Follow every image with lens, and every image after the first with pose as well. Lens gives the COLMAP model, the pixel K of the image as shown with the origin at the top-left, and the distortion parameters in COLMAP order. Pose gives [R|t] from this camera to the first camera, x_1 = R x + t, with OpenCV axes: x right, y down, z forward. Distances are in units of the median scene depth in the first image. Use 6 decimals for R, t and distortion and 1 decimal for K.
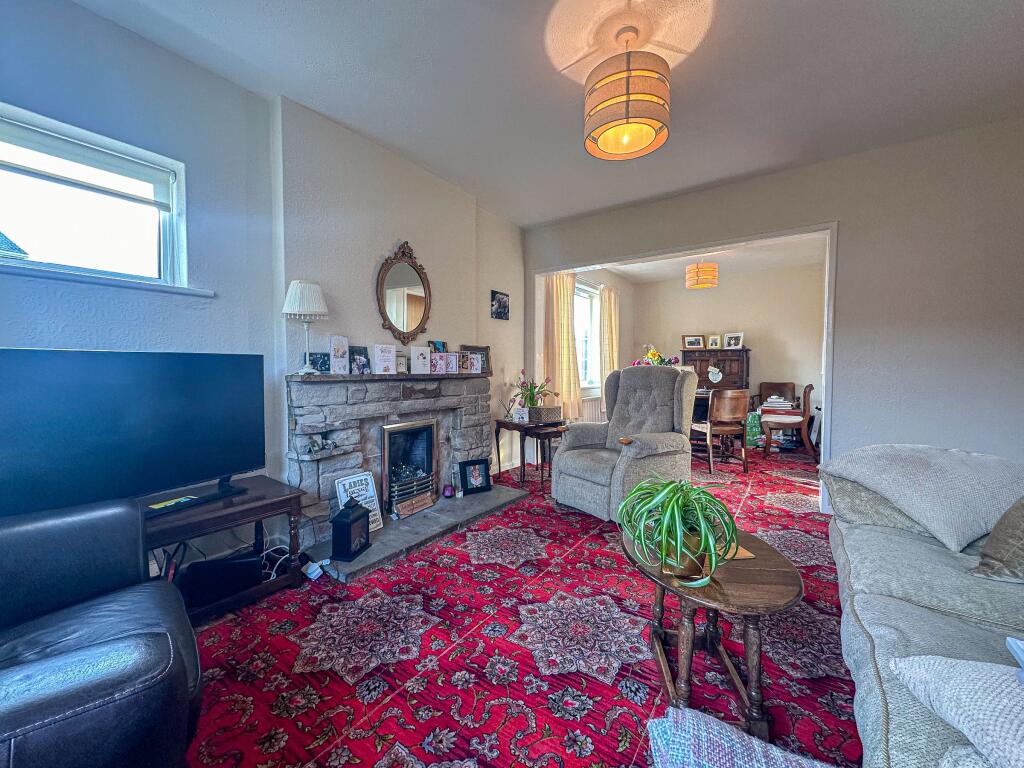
lens RADIAL K [[413.1, 0, 510.7], [0, 413.1, 383.0], [0, 0, 1]] dist [-0.001380, 0.000135]
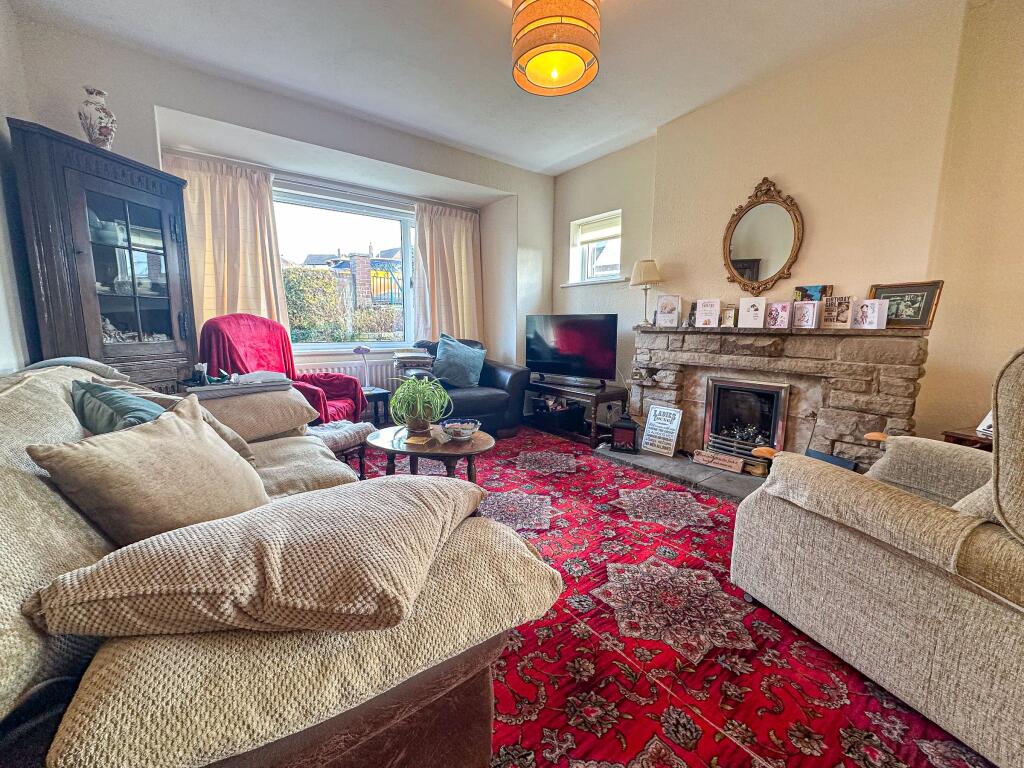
lens RADIAL K [[413.1, 0, 510.7], [0, 413.1, 383.0], [0, 0, 1]] dist [-0.001380, 0.000135]
pose [[-0.299939, 0.127554, -0.945392, 0.808588], [-0.043432, 0.988167, 0.147104, -0.012992], [0.952969, 0.085182, -0.290850, 0.775963]]
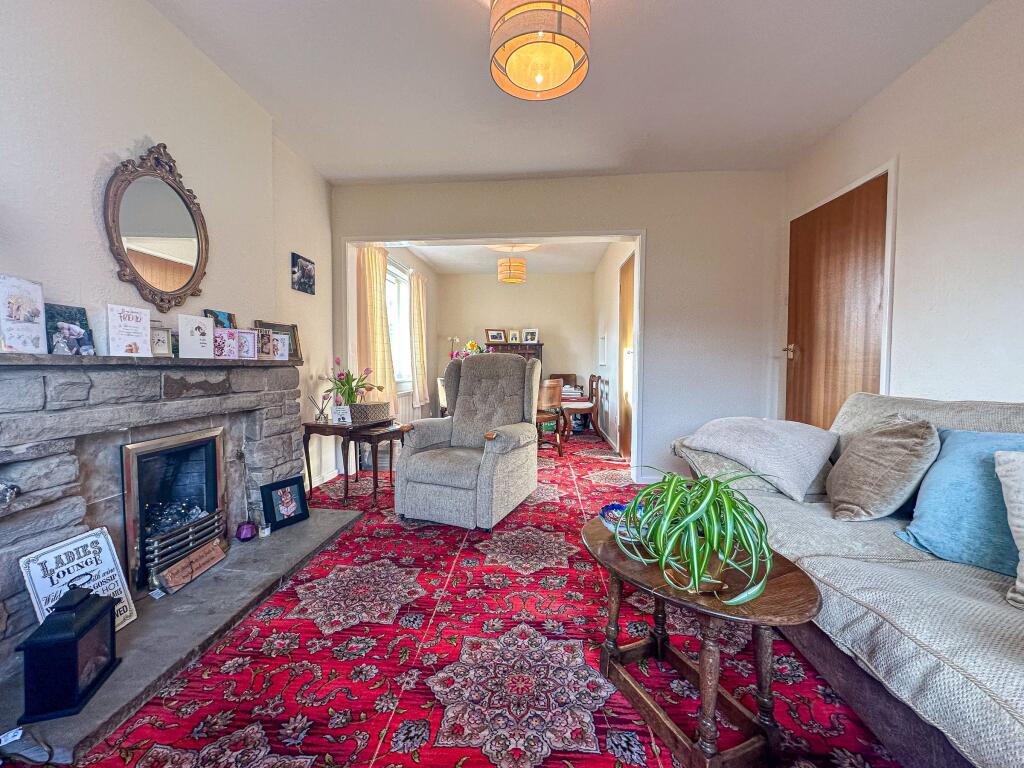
lens RADIAL K [[413.1, 0, 510.7], [0, 413.1, 383.0], [0, 0, 1]] dist [-0.001380, 0.000135]
pose [[0.858893, -0.020837, 0.511732, -0.128746], [0.017542, 0.999783, 0.011266, 0.017195], [-0.511855, -0.000700, 0.859072, 0.200814]]
